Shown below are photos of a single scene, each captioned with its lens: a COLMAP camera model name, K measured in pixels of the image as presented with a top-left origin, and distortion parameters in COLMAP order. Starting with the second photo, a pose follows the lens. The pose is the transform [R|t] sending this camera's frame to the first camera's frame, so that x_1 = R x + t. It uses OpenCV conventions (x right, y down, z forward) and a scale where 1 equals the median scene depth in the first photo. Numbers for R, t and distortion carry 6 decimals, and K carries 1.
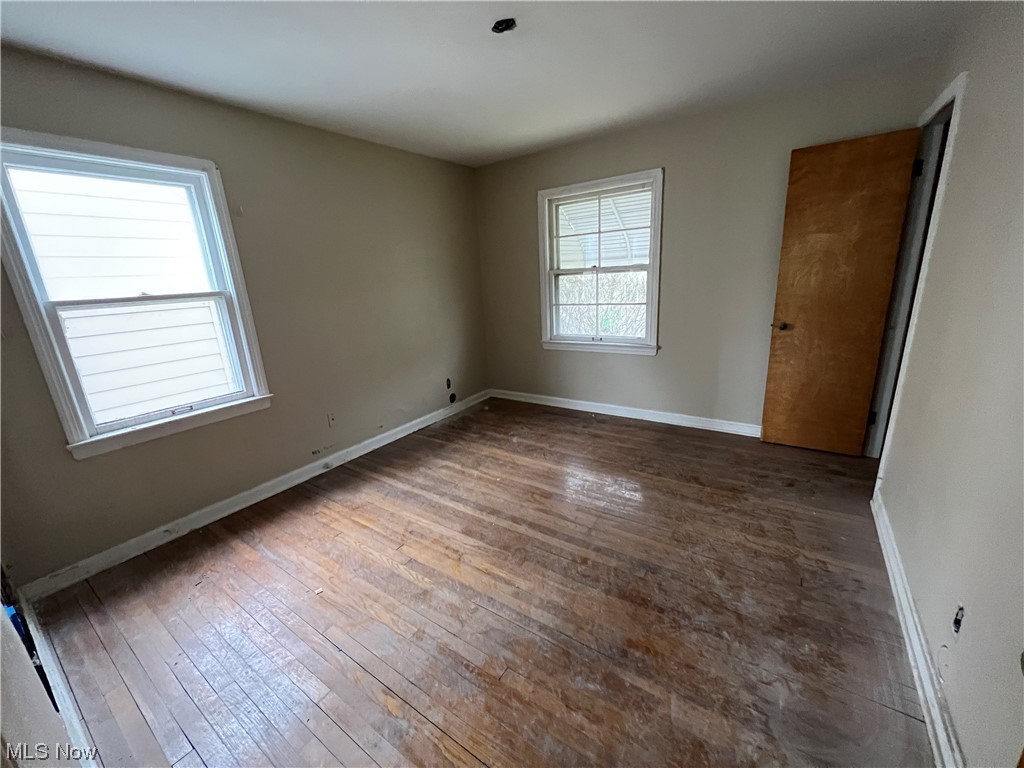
lens RADIAL K [[409.4, 0, 513.0], [0, 409.4, 386.2], [0, 0, 1]] dist [-0.001689, 0.000299]
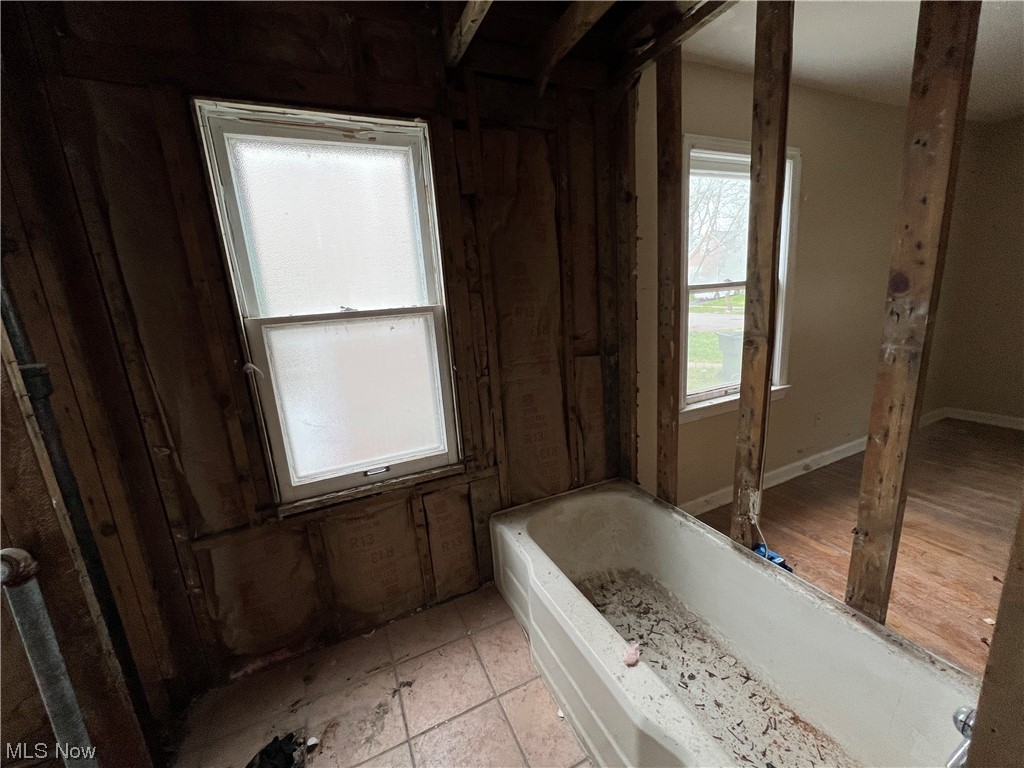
lens RADIAL K [[409.4, 0, 512.6], [0, 409.4, 381.9], [0, 0, 1]] dist [-0.001689, 0.000299]
pose [[0.860226, 0.102853, -0.499433, -0.598693], [-0.112758, 0.993568, 0.010399, 0.068317], [0.497290, 0.047370, 0.866290, -0.160670]]
